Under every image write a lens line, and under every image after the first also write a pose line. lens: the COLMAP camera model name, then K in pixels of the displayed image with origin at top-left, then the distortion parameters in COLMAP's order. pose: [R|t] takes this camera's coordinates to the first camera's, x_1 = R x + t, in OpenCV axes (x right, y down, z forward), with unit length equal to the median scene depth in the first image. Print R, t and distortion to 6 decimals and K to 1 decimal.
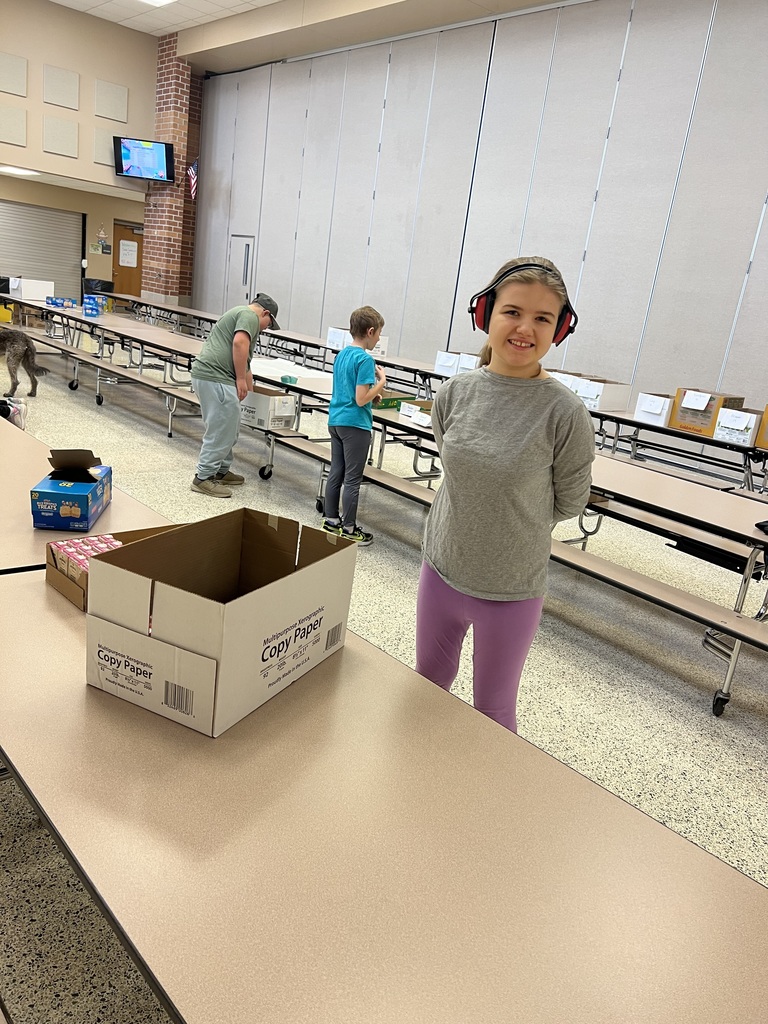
lens RADIAL K [[772.3, 0, 383.1], [0, 772.3, 510.8], [0, 0, 1]] dist [0.005759, -0.000618]
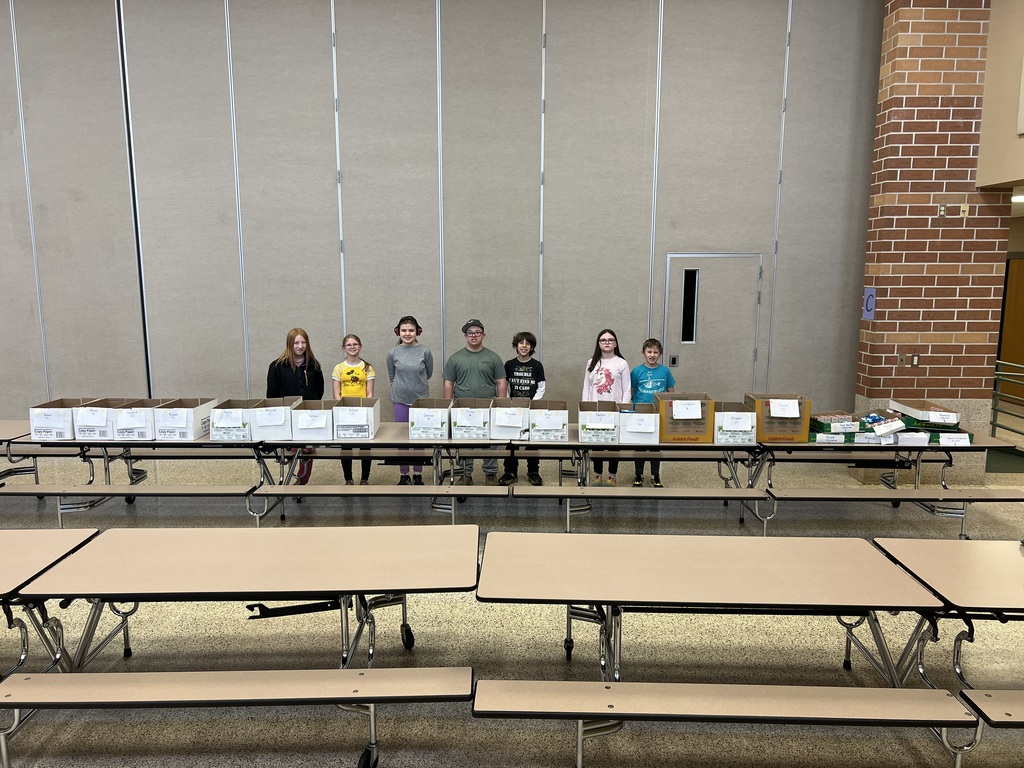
lens RADIAL K [[772.3, 0, 513.0], [0, 772.3, 386.3], [0, 0, 1]] dist [0.005759, -0.000618]
pose [[0.669172, -0.229356, 0.706827, -0.377661], [0.282647, 0.958244, 0.043349, -0.268848], [-0.687255, 0.170775, 0.706057, 0.494263]]
